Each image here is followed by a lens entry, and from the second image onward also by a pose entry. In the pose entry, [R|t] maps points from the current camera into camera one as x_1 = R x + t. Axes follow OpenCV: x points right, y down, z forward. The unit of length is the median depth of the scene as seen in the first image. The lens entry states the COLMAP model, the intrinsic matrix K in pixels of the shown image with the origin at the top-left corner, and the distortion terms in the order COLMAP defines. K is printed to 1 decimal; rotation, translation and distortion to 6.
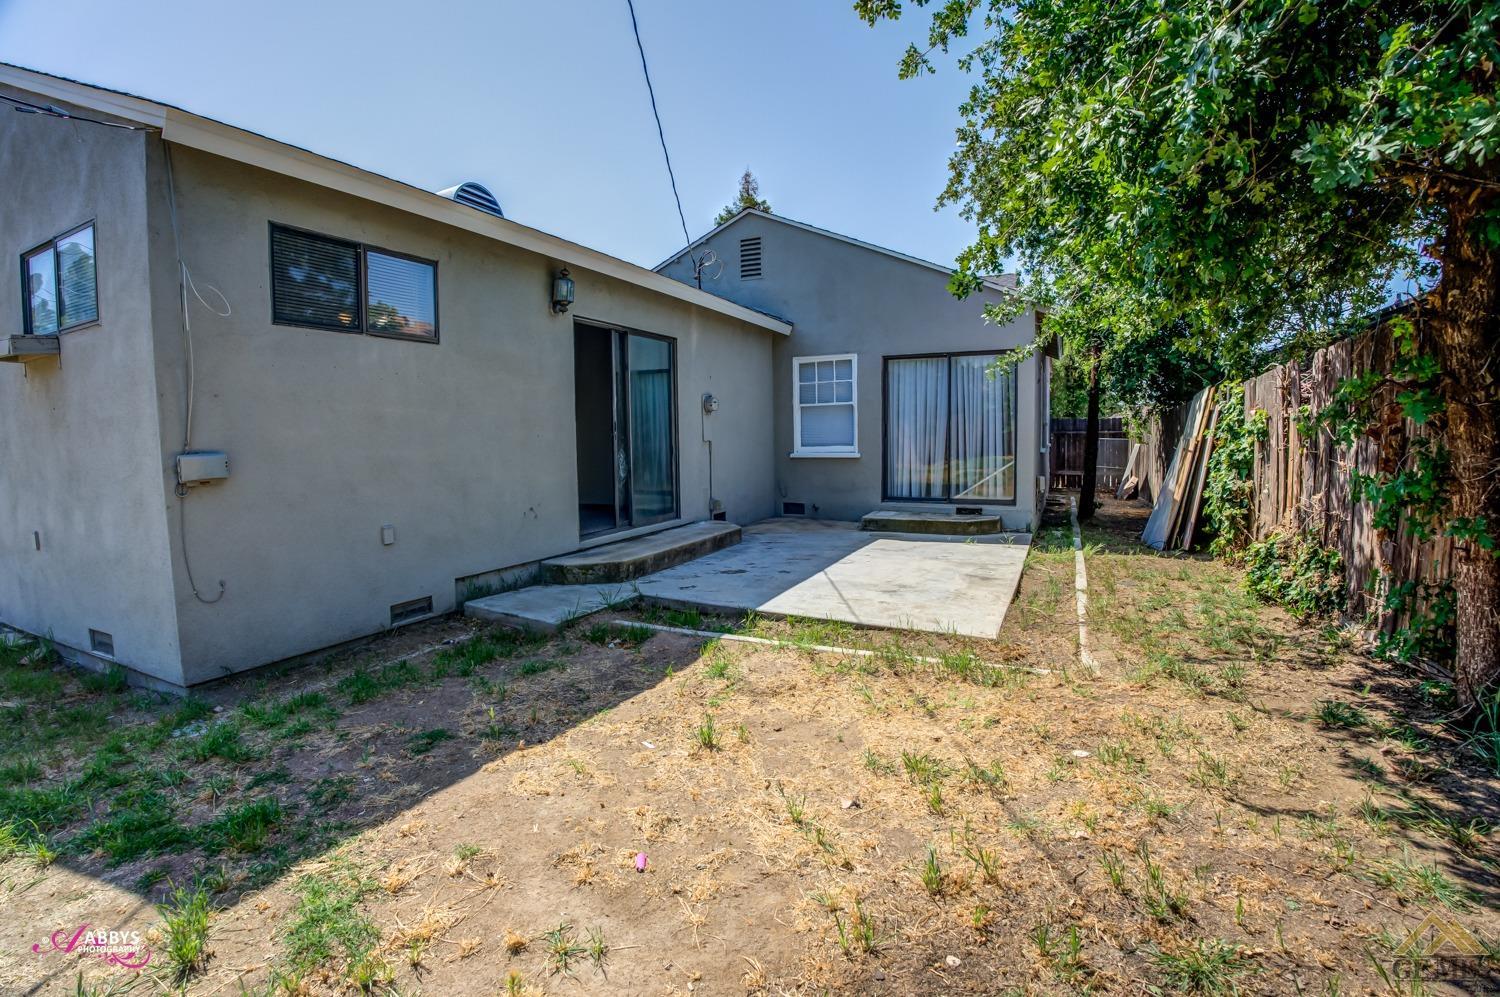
lens RADIAL K [[701.9, 0, 742.8], [0, 701.9, 503.7], [0, 0, 1]] dist [-0.106093, 0.019479]
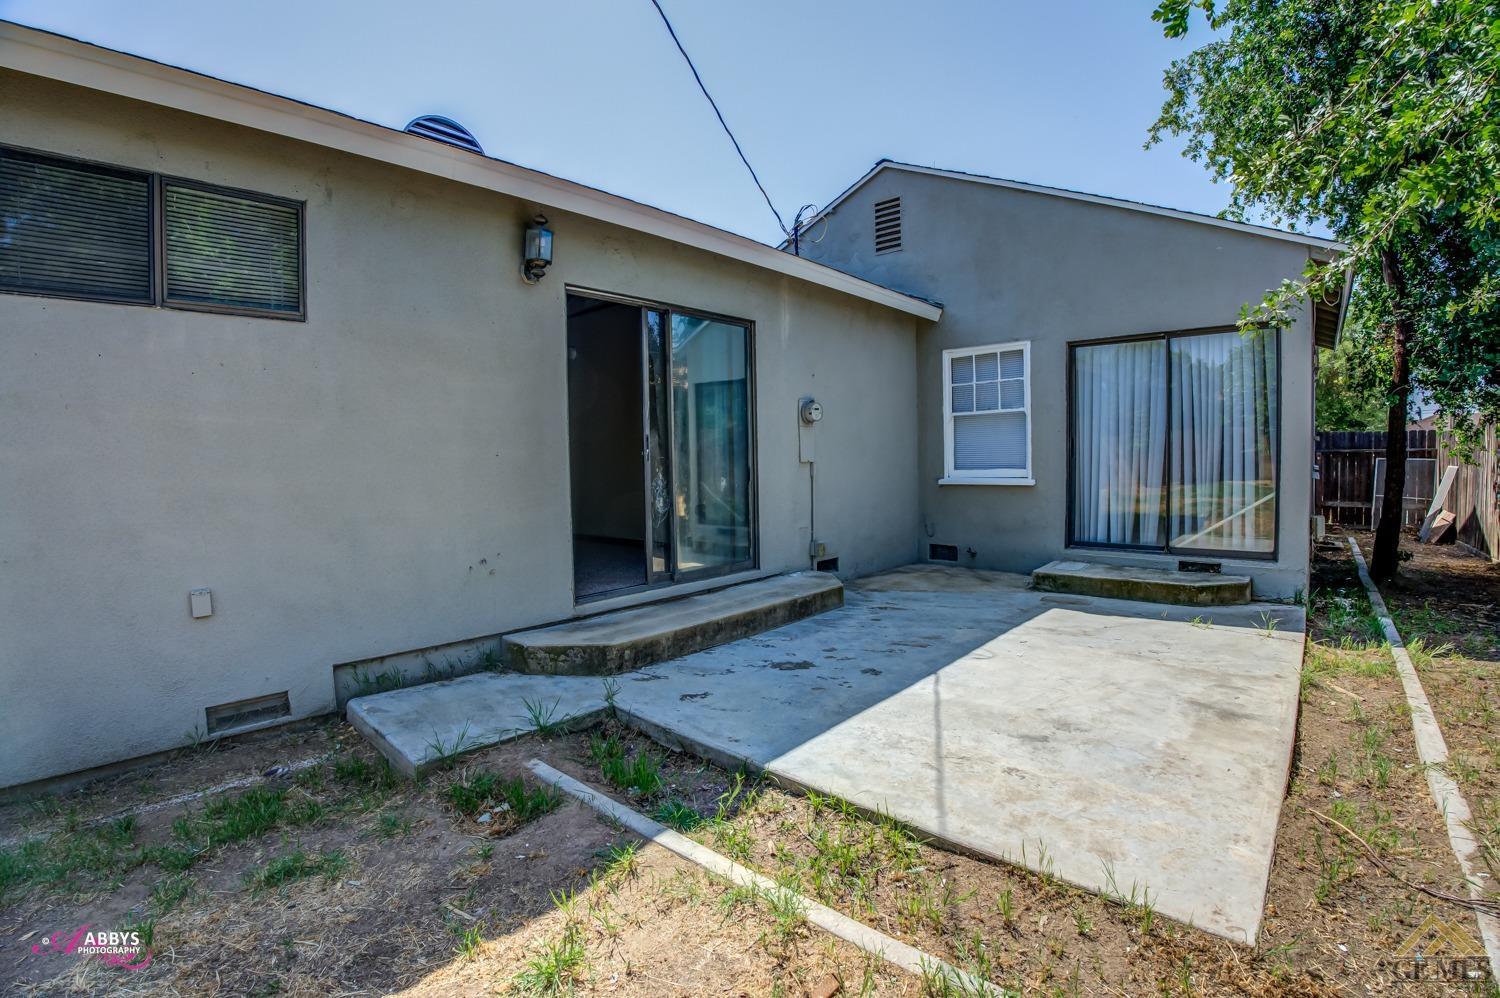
lens RADIAL K [[701.9, 0, 742.8], [0, 701.9, 504.2], [0, 0, 1]] dist [-0.106093, 0.019479]
pose [[0.959737, 0.013394, -0.280579, 0.099546], [-0.021741, 0.999408, -0.026658, -0.026662], [0.280056, 0.031685, 0.959461, 0.303812]]
